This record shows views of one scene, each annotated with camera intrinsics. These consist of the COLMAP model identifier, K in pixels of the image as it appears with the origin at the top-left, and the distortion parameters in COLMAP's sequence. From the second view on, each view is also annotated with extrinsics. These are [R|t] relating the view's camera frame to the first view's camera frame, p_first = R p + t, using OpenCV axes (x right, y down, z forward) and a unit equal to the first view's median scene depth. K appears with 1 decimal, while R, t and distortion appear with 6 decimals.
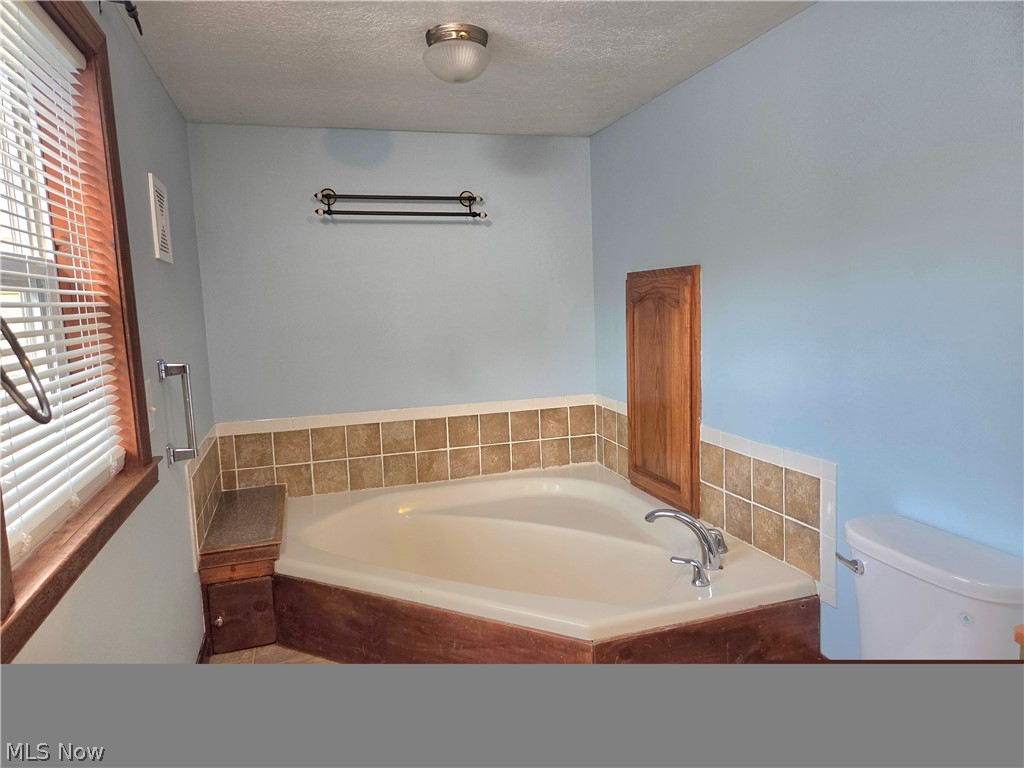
lens RADIAL K [[688.2, 0, 512.7], [0, 688.2, 379.8], [0, 0, 1]] dist [0.067575, -0.049737]
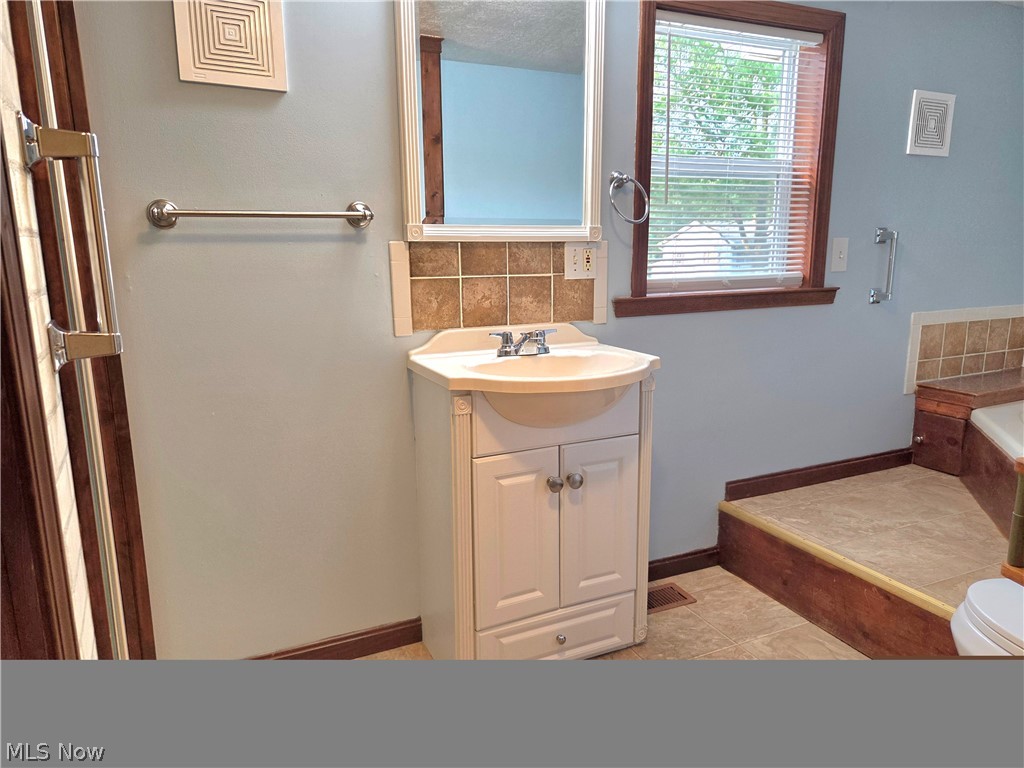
lens RADIAL K [[688.2, 0, 513.8], [0, 688.2, 382.6], [0, 0, 1]] dist [0.067575, -0.049737]
pose [[0.135493, 0.224499, -0.965009, 0.716897], [-0.117216, 0.970783, 0.209384, 0.056741], [0.983820, 0.084744, 0.157850, 0.035700]]
